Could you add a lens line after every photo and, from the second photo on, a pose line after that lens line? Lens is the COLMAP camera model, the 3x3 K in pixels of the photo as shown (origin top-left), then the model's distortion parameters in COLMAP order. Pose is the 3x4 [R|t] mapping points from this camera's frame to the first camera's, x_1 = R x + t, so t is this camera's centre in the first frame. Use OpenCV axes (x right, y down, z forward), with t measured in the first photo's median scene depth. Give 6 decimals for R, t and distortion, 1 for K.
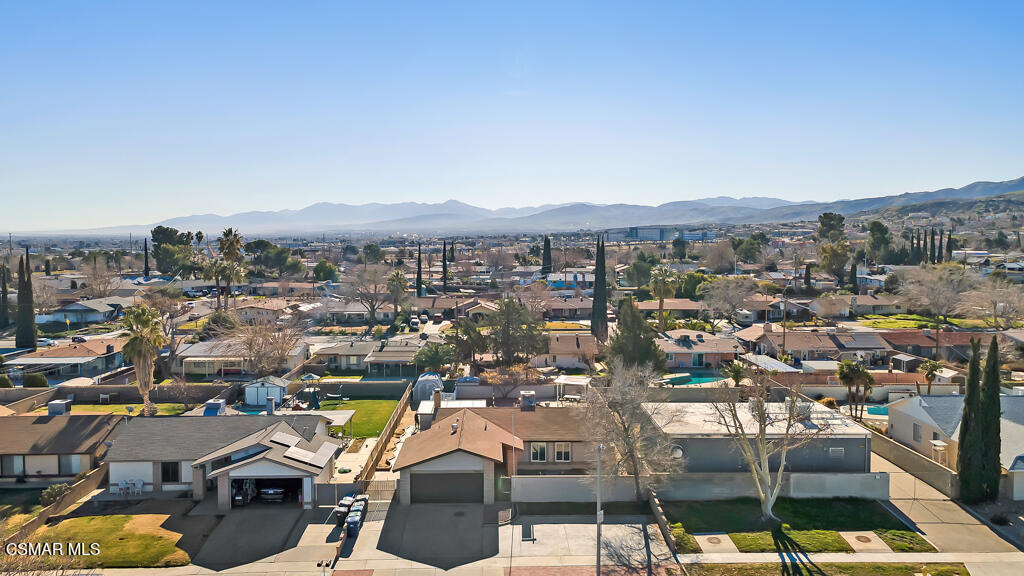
lens RADIAL K [[753.1, 0, 514.5], [0, 753.1, 291.3], [0, 0, 1]] dist [0.050076, 0.005318]
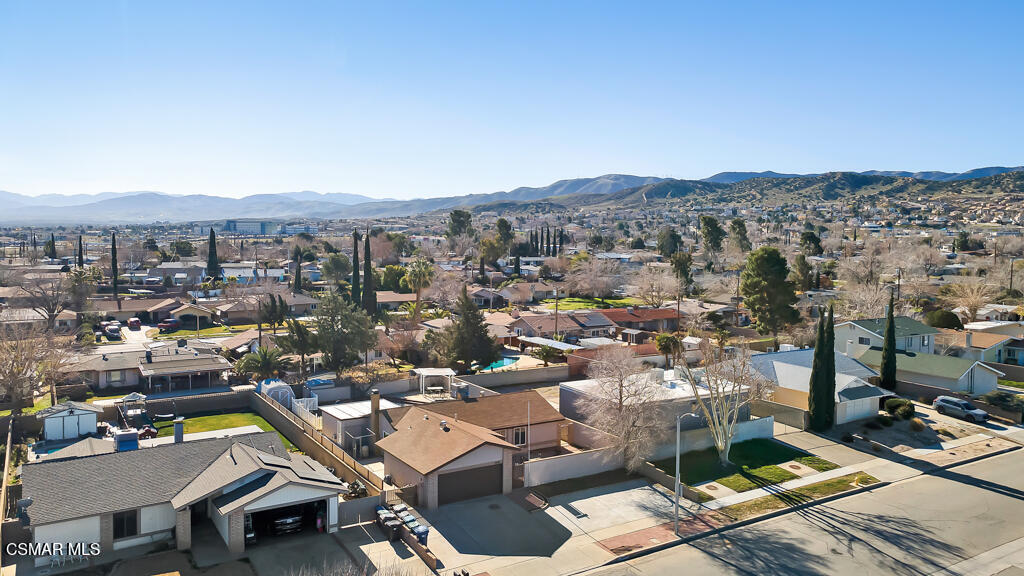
lens RADIAL K [[753.1, 0, 511.3], [0, 753.1, 284.7], [0, 0, 1]] dist [0.050076, 0.005318]
pose [[0.865822, -0.029612, 0.499475, -0.527620], [0.030285, 0.999518, 0.006759, -0.002520], [-0.499435, 0.009274, 0.866302, 0.124443]]
